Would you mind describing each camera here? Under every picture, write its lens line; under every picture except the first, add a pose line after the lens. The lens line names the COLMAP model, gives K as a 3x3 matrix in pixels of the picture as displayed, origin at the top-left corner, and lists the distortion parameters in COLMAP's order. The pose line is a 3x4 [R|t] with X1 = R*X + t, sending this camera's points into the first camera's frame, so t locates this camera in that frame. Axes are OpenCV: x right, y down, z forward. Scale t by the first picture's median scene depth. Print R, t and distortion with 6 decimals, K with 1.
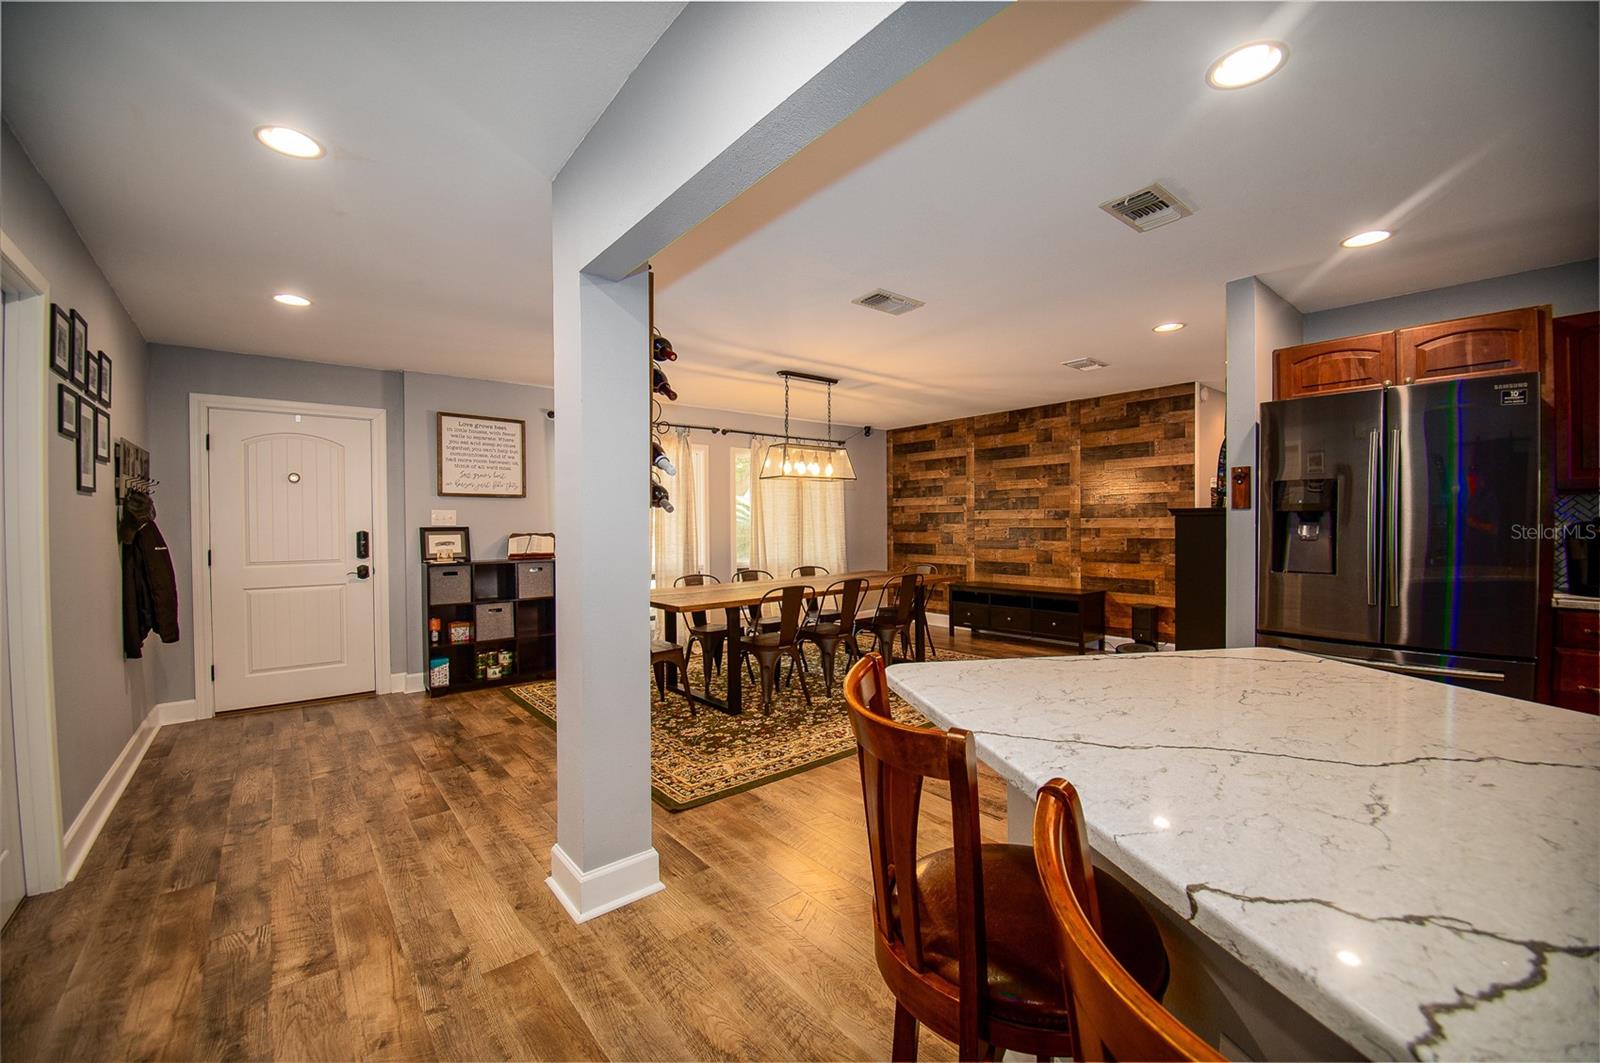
lens RADIAL K [[621.4, 0, 800.0], [0, 621.4, 531.5], [0, 0, 1]] dist [0.000268, -0.013909]
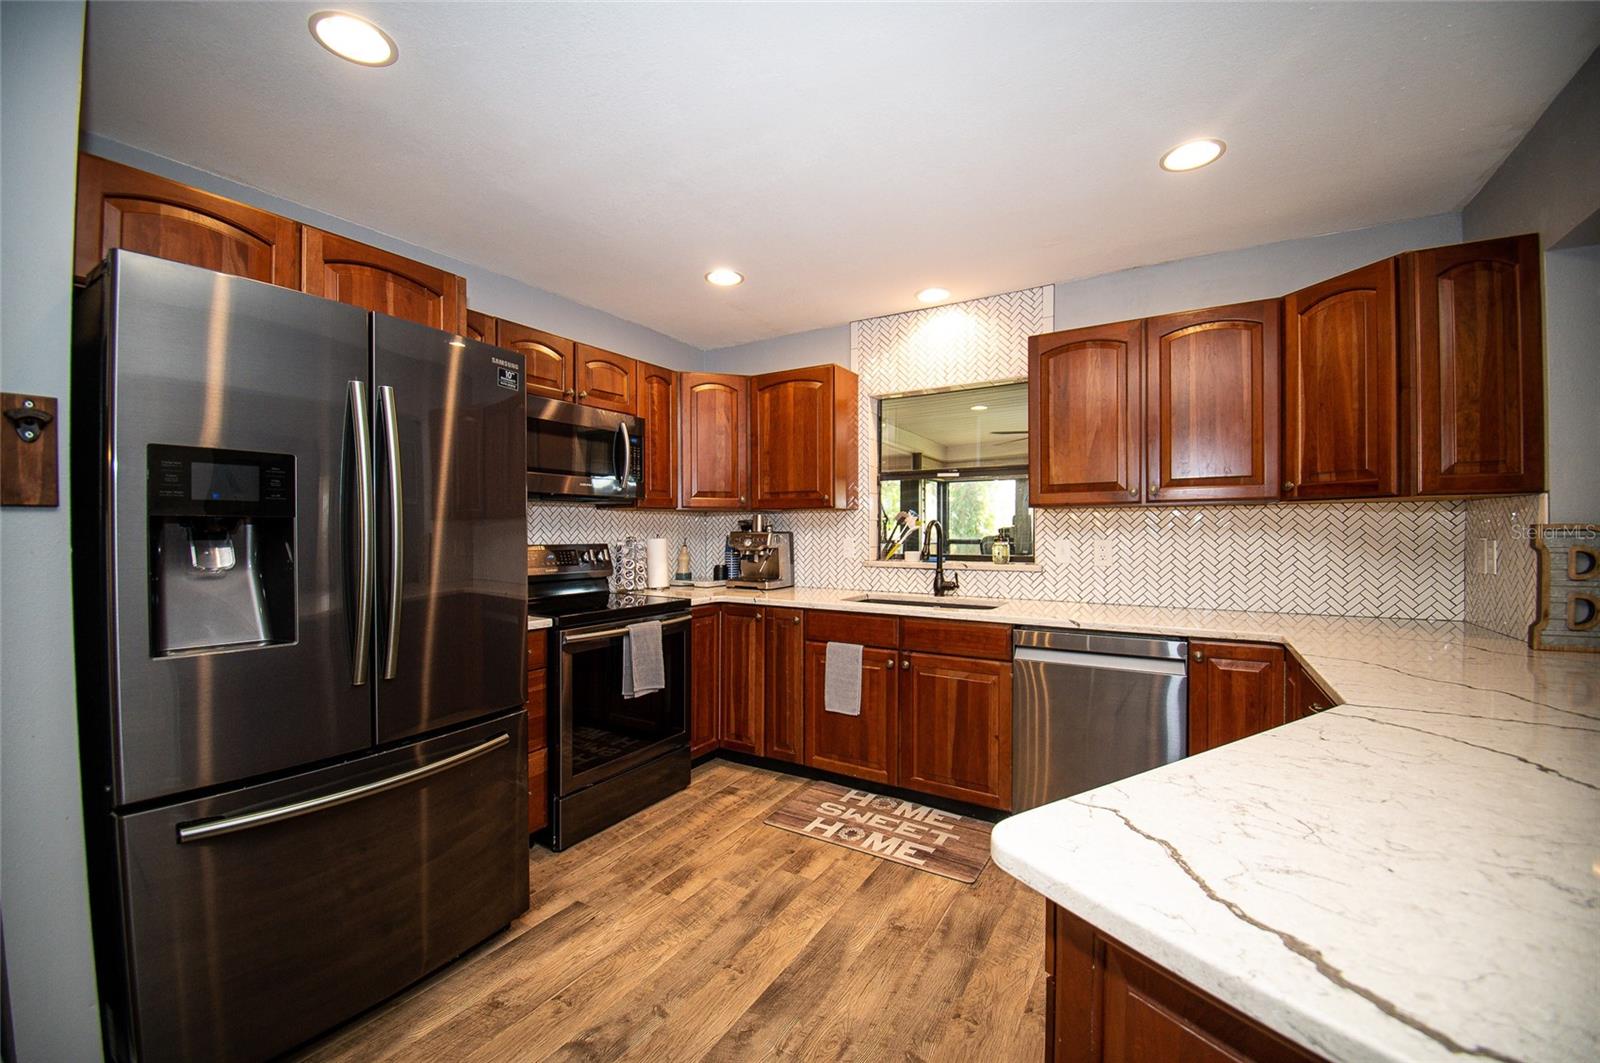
lens RADIAL K [[633.3, 0, 798.9], [0, 633.3, 534.6], [0, 0, 1]] dist [-0.000882, -0.015803]
pose [[-0.318993, 0.000648, 0.947757, 0.177499], [0.019318, 0.999796, 0.005818, -0.010336], [-0.947560, 0.020164, -0.318940, 0.578768]]
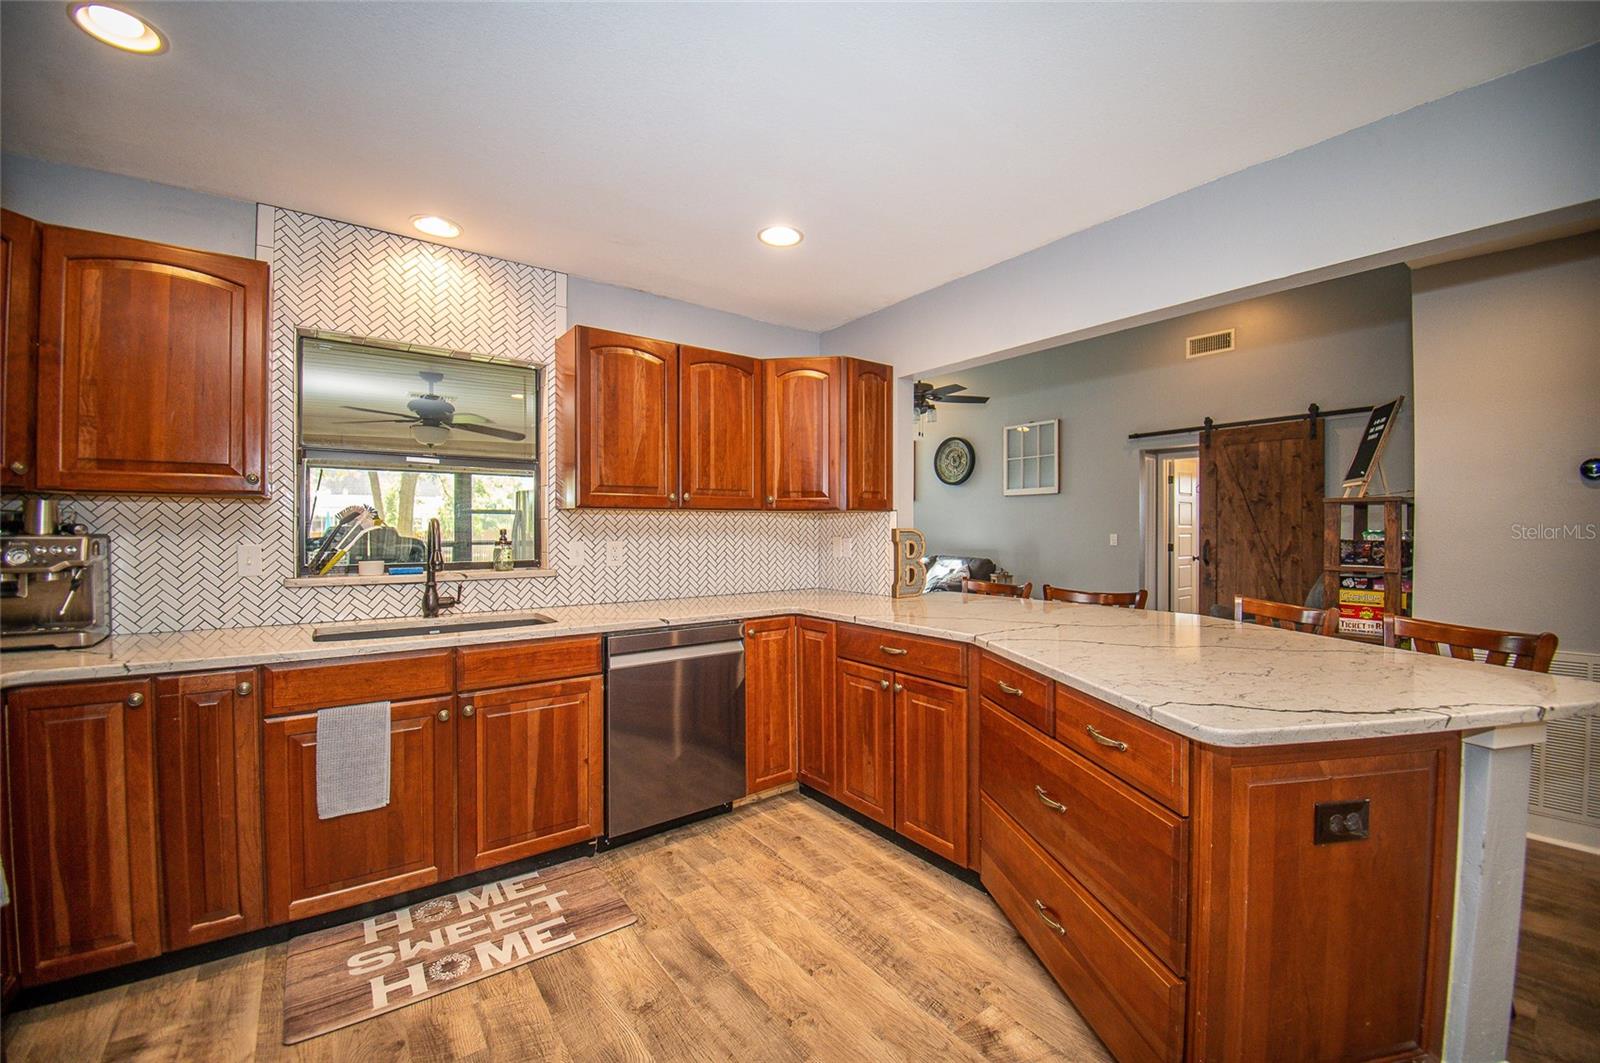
lens RADIAL K [[627.3, 0, 804.2], [0, 627.3, 531.1], [0, 0, 1]] dist [0.009214, -0.022206]
pose [[-0.998442, 0.006187, 0.055448, 0.531257], [0.007207, 0.999808, 0.018203, -0.017944], [-0.055325, 0.018575, -0.998296, 0.772229]]
